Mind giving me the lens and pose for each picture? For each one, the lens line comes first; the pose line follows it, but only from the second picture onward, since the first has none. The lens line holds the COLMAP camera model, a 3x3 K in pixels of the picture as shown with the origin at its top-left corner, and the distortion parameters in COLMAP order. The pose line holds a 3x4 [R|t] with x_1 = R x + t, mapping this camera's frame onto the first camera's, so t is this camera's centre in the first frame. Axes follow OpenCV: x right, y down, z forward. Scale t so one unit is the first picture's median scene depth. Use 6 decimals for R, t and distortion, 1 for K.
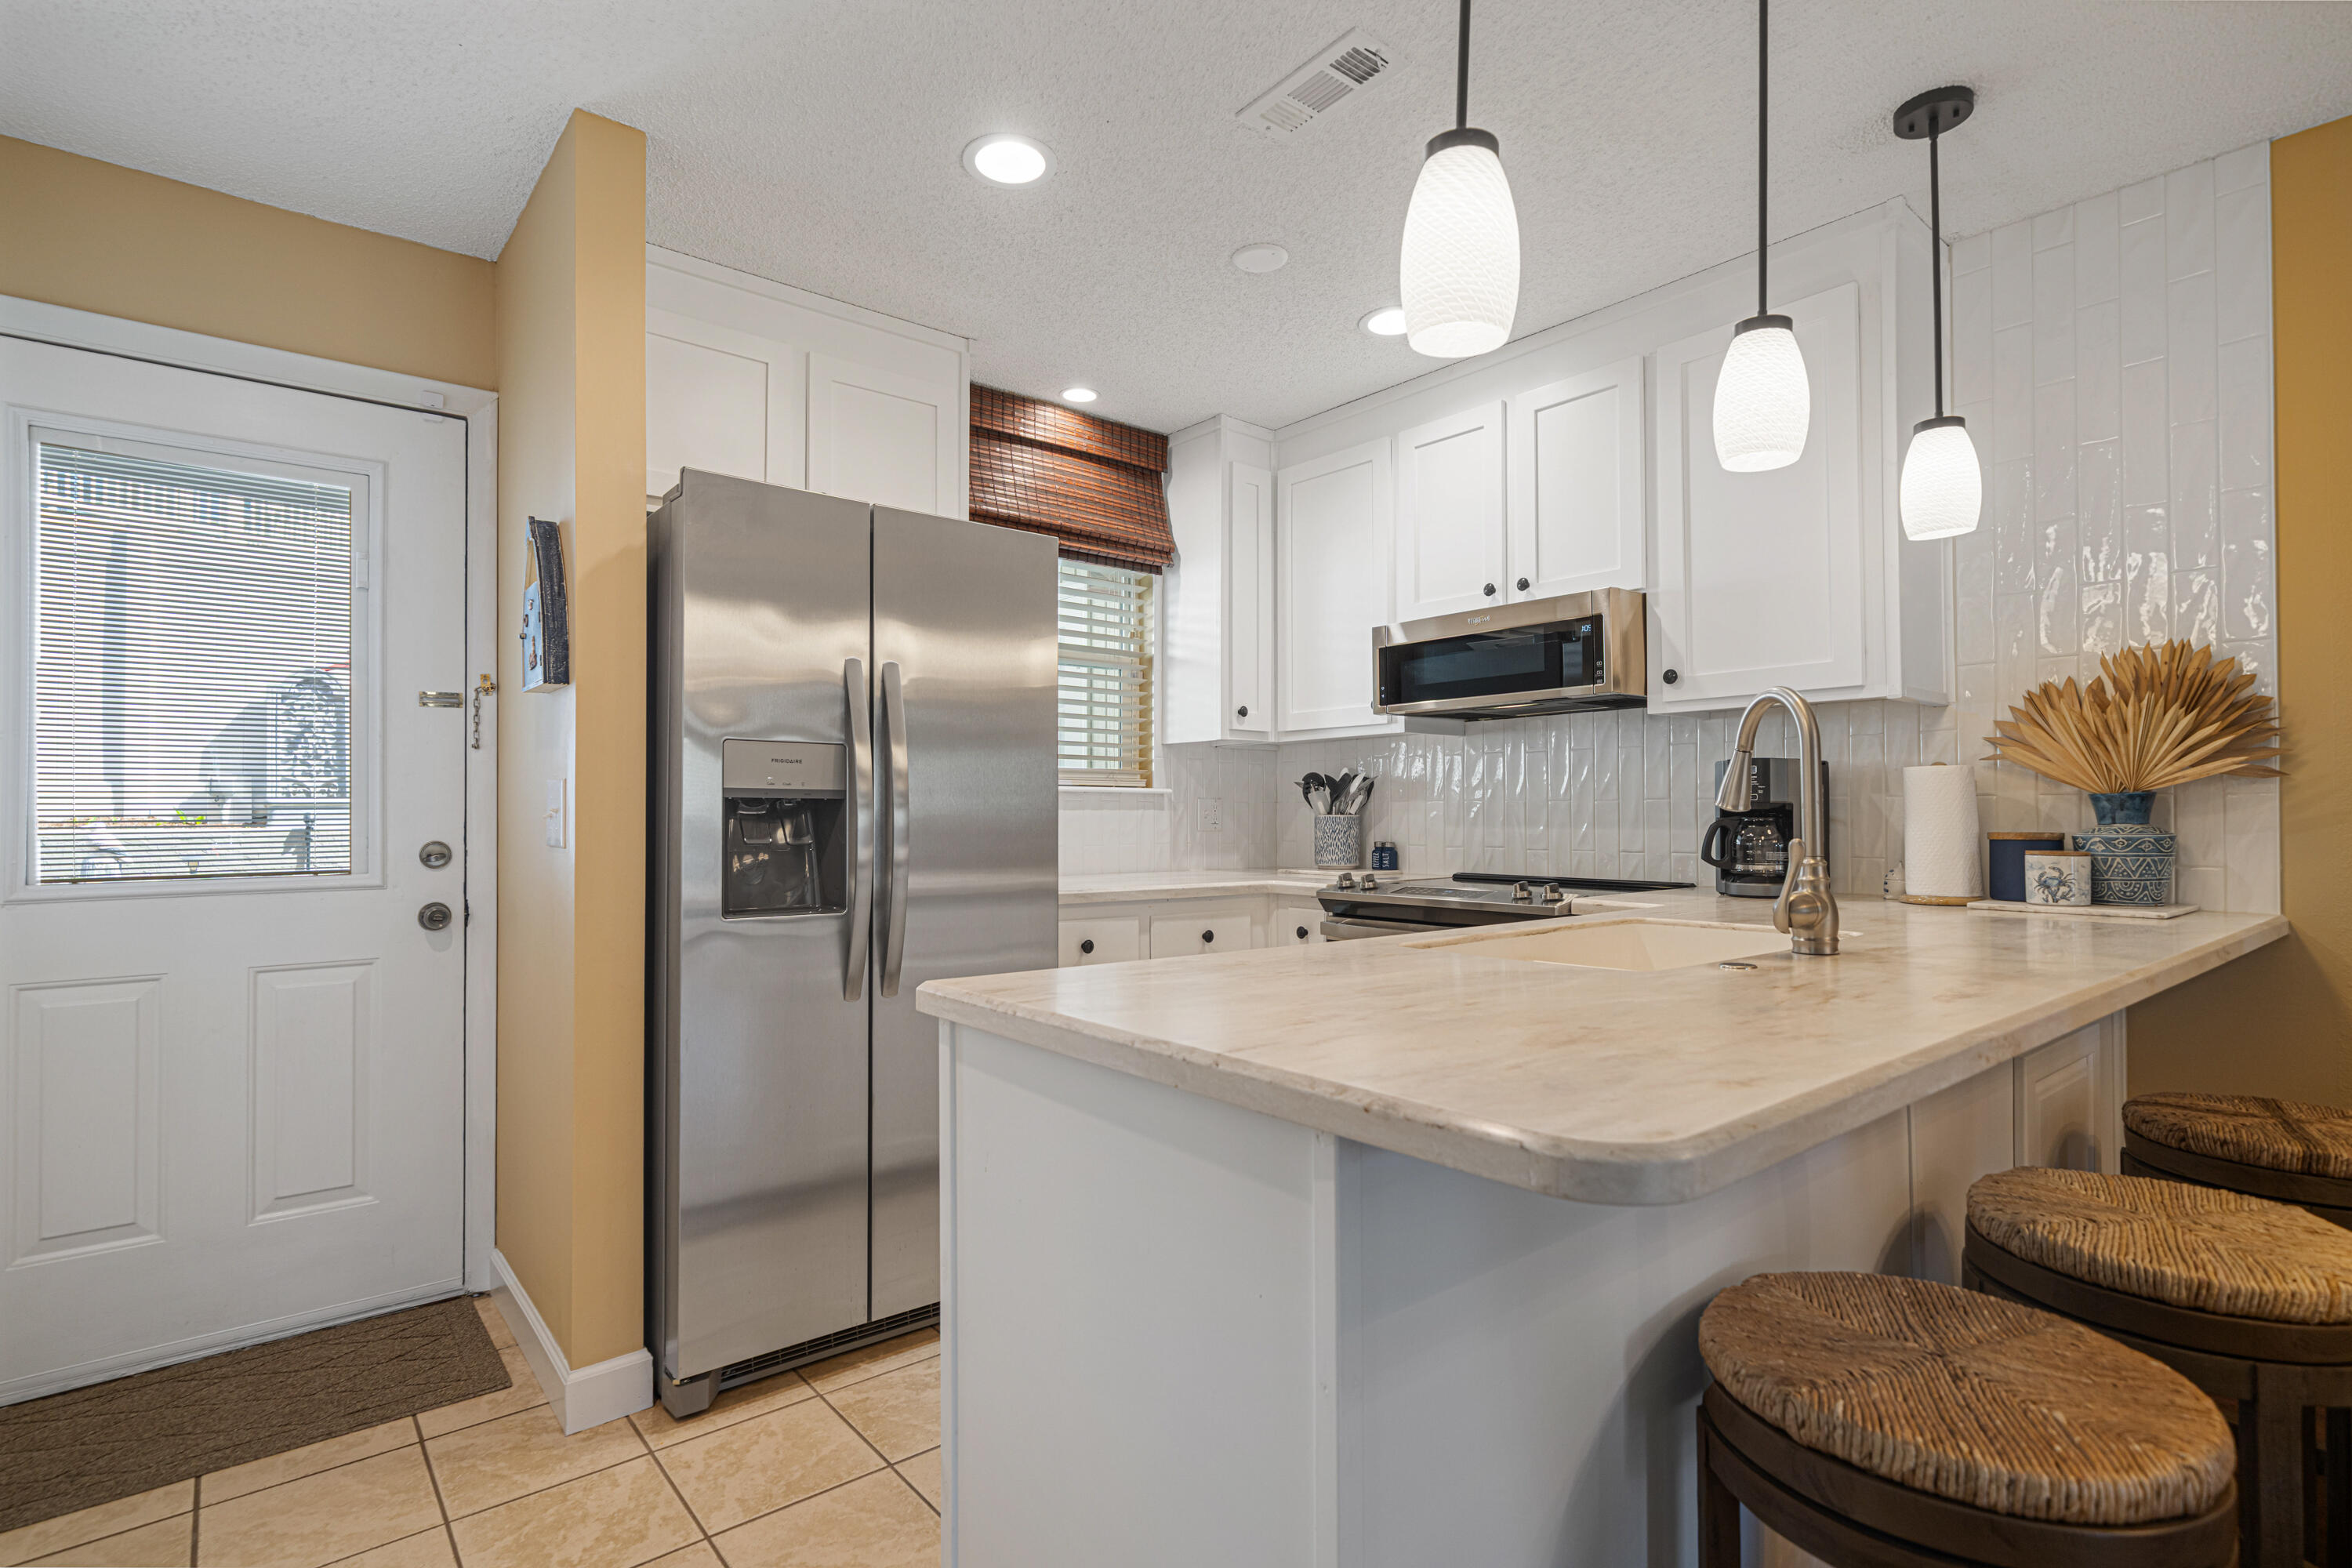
lens RADIAL K [[1146.5, 0, 1175.7], [0, 1146.5, 793.0], [0, 0, 1]] dist [0.002099, 0.000141]
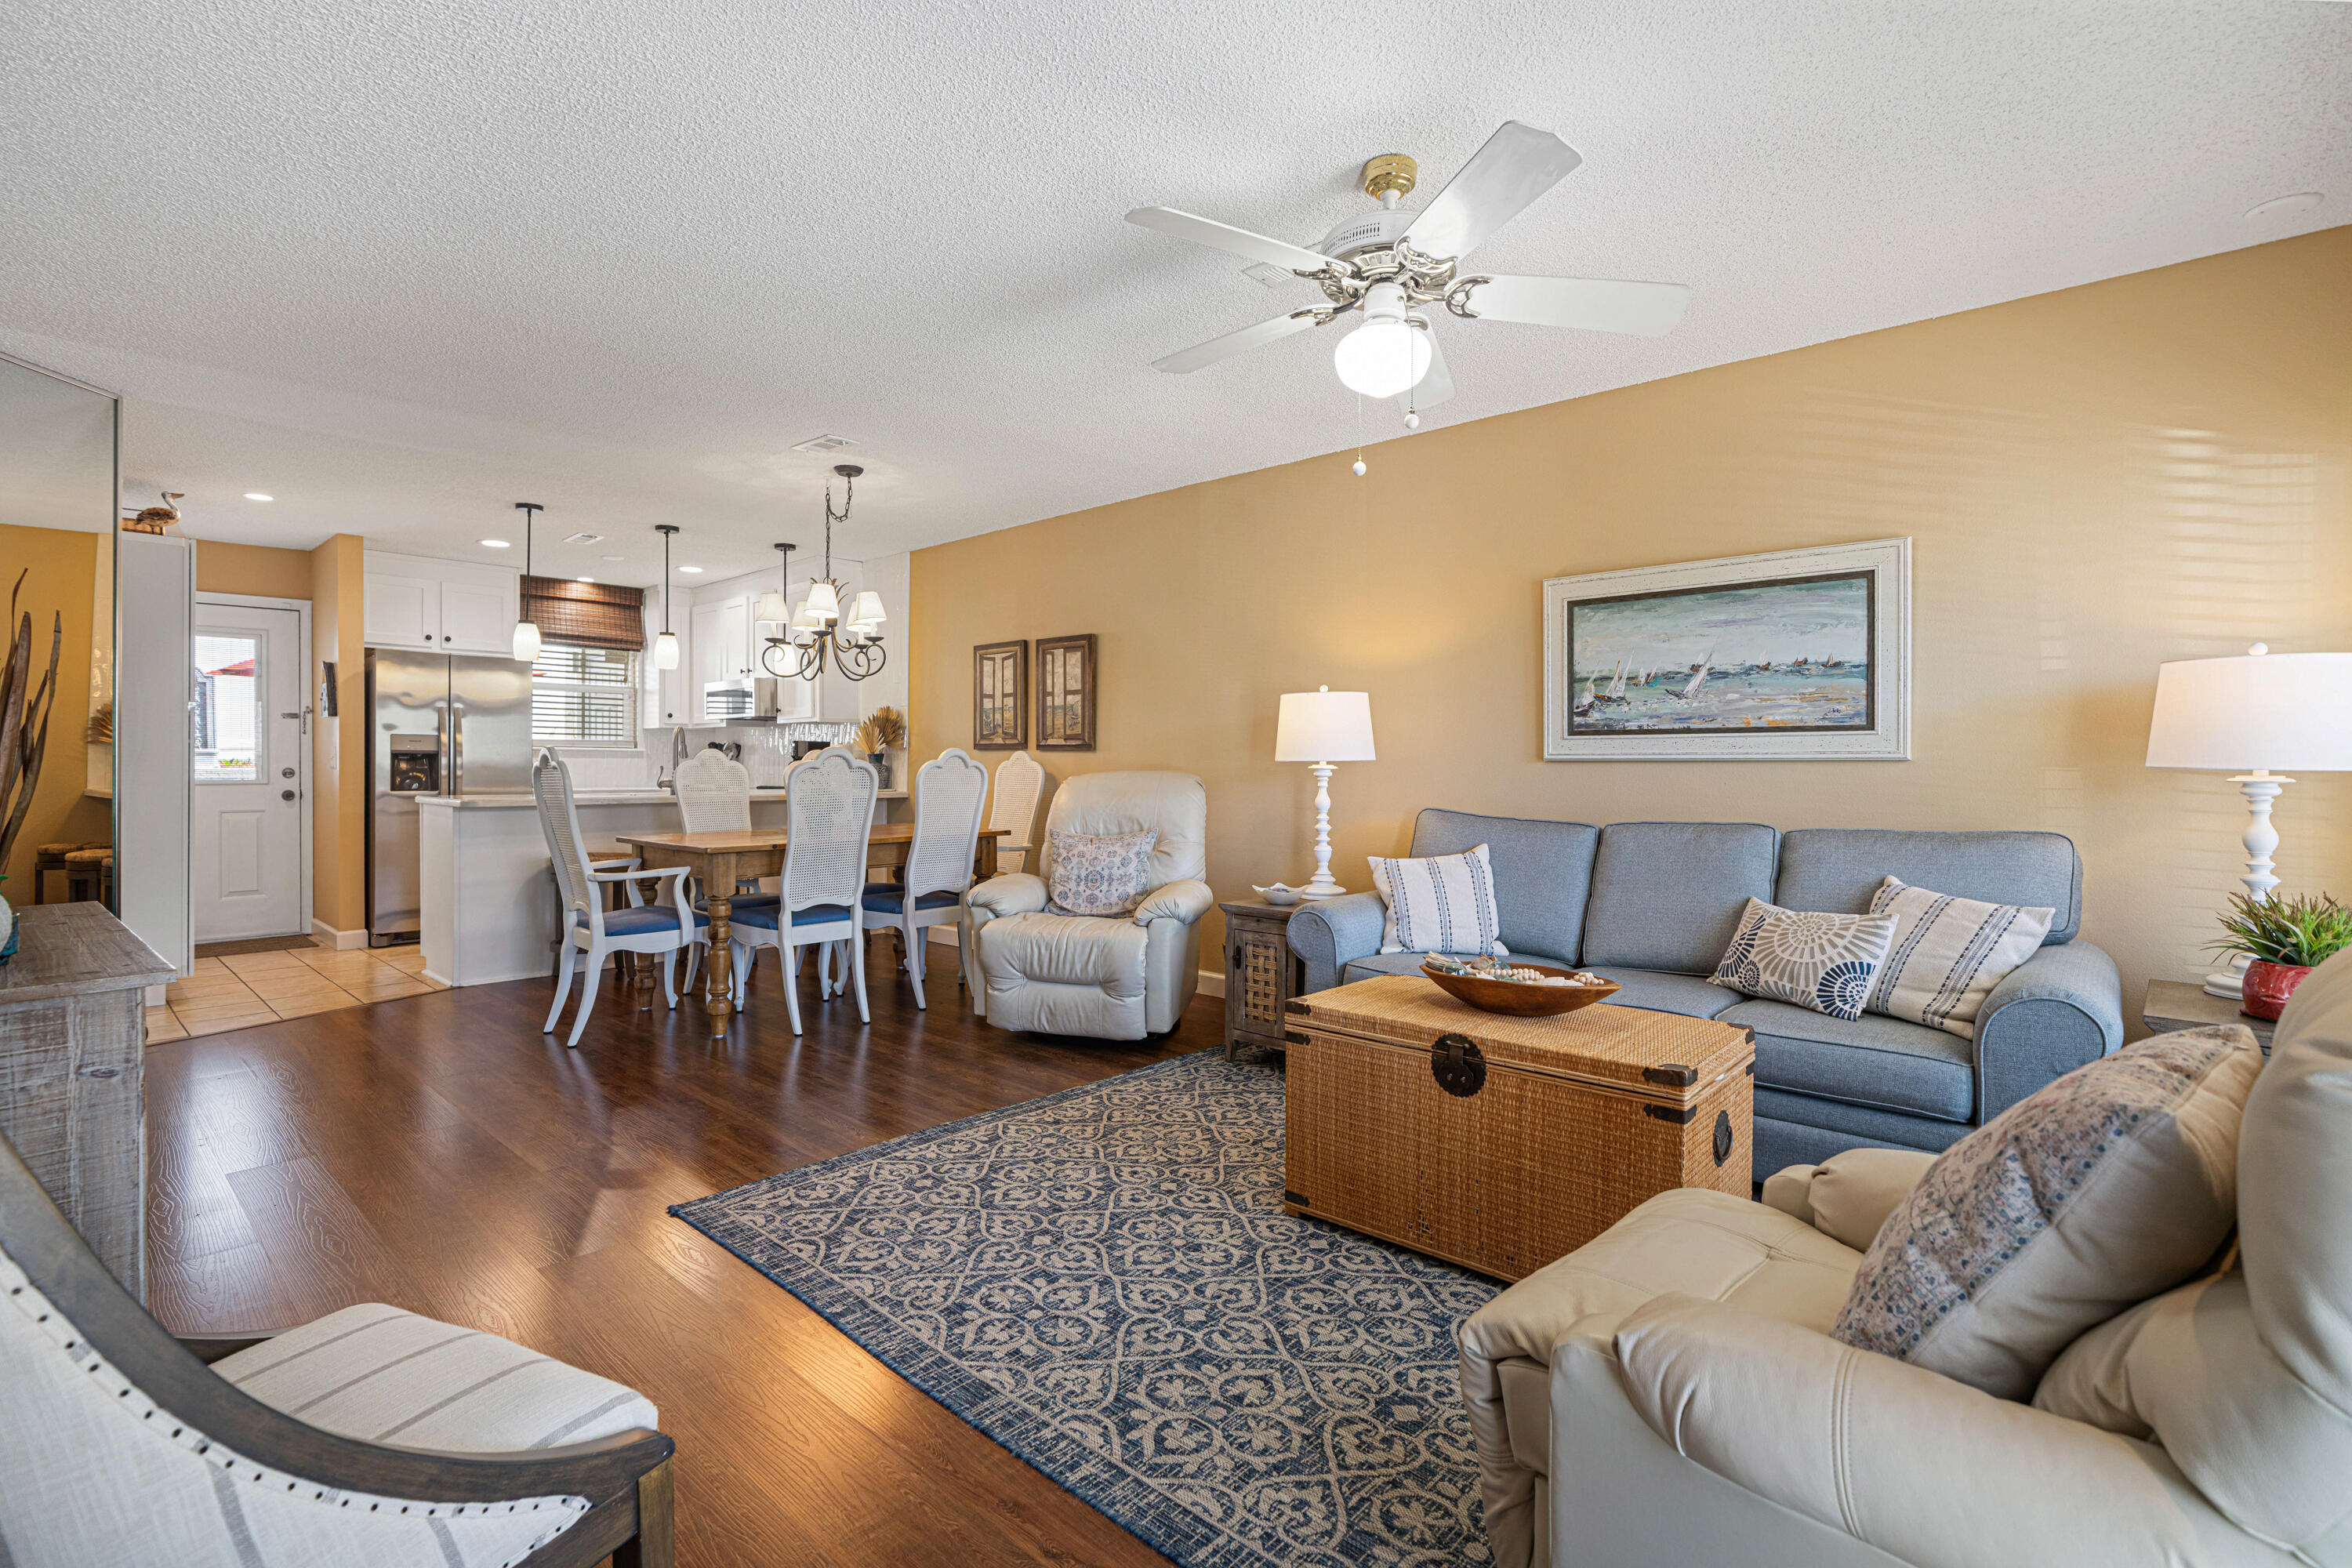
lens RADIAL K [[1090.4, 0, 1174.8], [0, 1090.4, 760.7], [0, 0, 1]] dist [-0.000810, -0.000107]
pose [[0.991806, 0.004339, 0.127676, 1.081636], [-0.006226, 0.999877, 0.014387, -0.025686], [-0.127598, -0.015065, 0.991712, -1.782968]]
